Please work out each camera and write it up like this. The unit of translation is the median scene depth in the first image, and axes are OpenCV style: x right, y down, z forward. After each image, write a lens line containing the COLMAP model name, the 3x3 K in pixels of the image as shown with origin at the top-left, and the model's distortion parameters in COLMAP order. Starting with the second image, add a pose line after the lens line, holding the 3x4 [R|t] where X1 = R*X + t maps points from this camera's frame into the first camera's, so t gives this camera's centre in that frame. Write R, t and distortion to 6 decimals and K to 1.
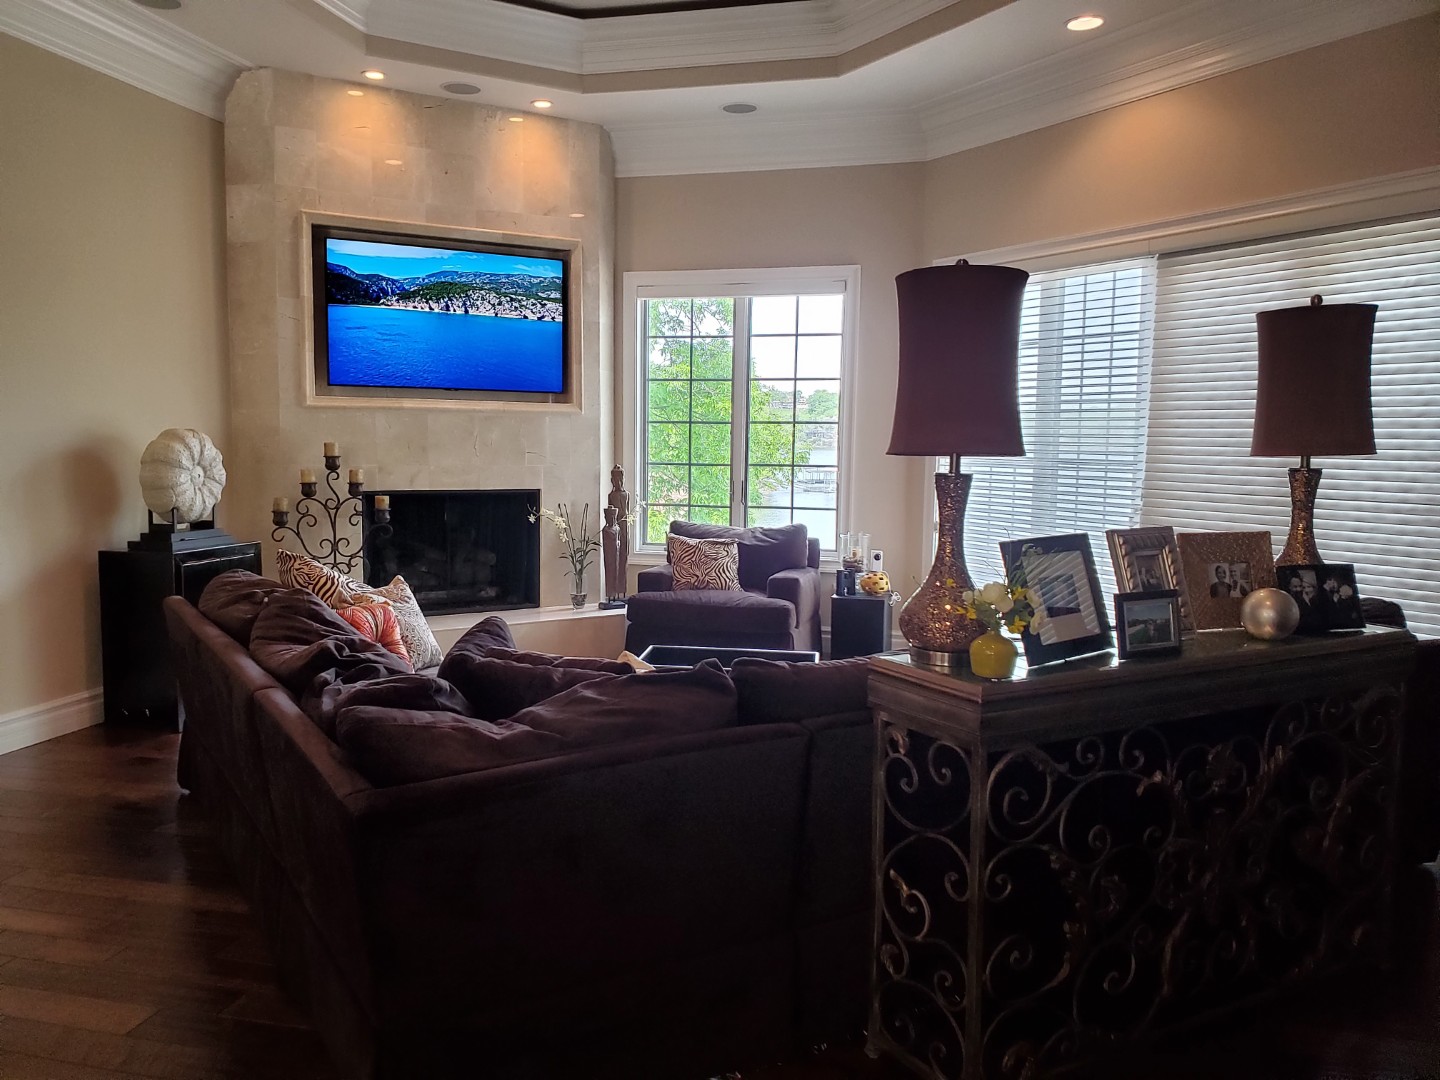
lens RADIAL K [[1178.0, 0, 709.4], [0, 1178.0, 547.9], [0, 0, 1]] dist [0.051560, -0.043084]
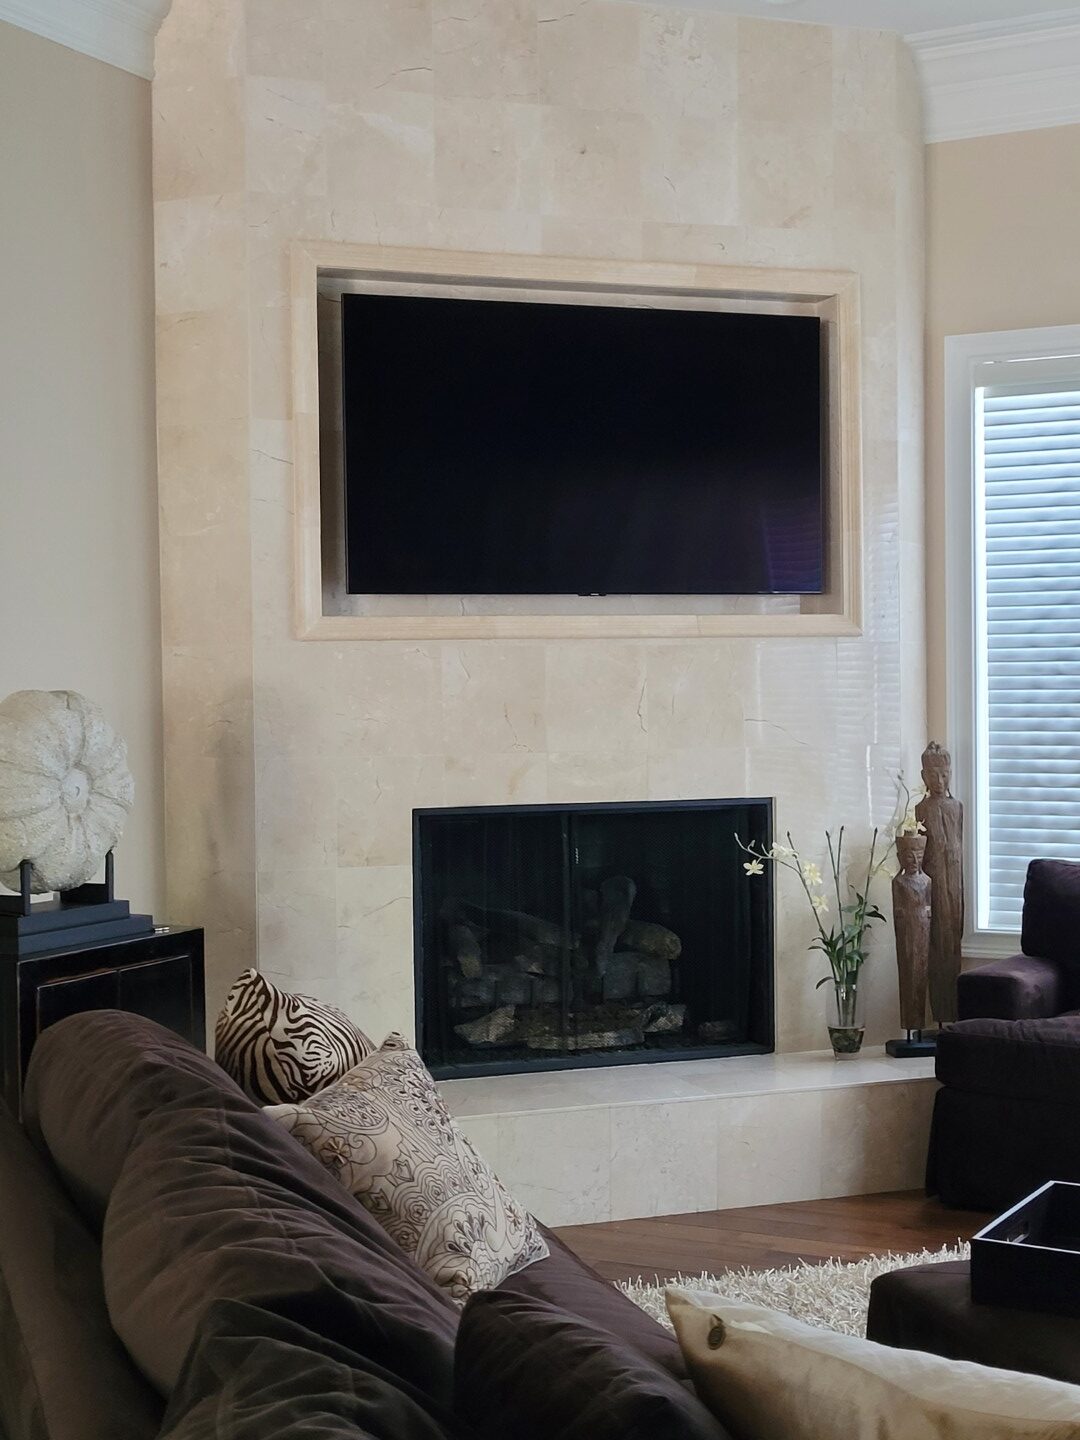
lens RADIAL K [[1831.2, 0, 541.5], [0, 1831.2, 714.6], [0, 0, 1]] dist [0.182622, 0.000000]
pose [[0.978675, -0.019147, -0.204519, -0.098367], [0.003054, 0.996893, -0.078711, -0.030314], [0.205391, 0.076408, 0.975693, 0.308599]]
